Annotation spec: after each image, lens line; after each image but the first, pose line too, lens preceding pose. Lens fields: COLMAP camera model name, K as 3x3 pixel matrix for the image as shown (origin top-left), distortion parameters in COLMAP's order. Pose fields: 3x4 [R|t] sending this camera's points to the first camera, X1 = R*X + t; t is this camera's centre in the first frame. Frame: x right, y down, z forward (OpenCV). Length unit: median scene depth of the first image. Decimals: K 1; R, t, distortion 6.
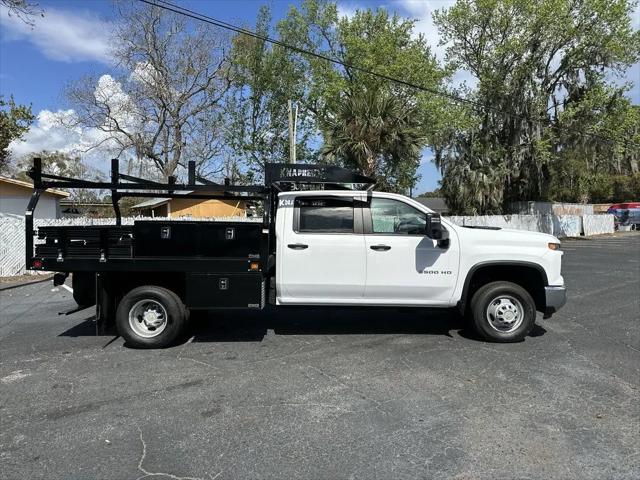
lens RADIAL K [[447.6, 0, 326.1], [0, 447.6, 236.4], [0, 0, 1]] dist [0.056956, -0.071162]
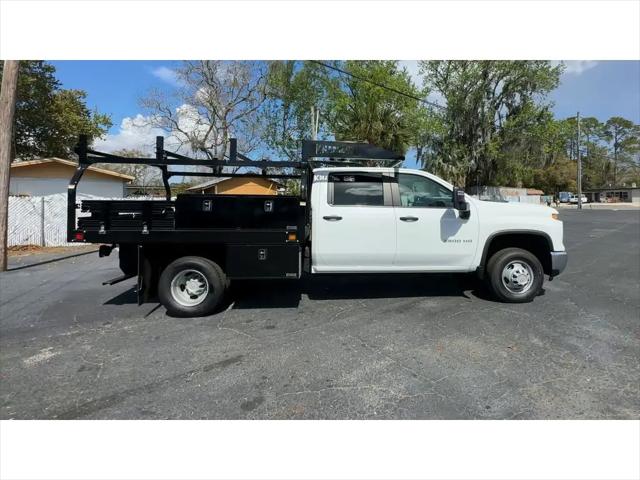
lens RADIAL K [[268.7, 0, 335.7], [0, 268.7, 204.2], [0, 0, 1]] dist [-0.011847, 0.001712]
pose [[0.997925, -0.002030, 0.064355, -0.095524], [0.004567, 0.999217, -0.039308, 0.014060], [-0.064225, 0.039520, 0.997153, 0.349364]]
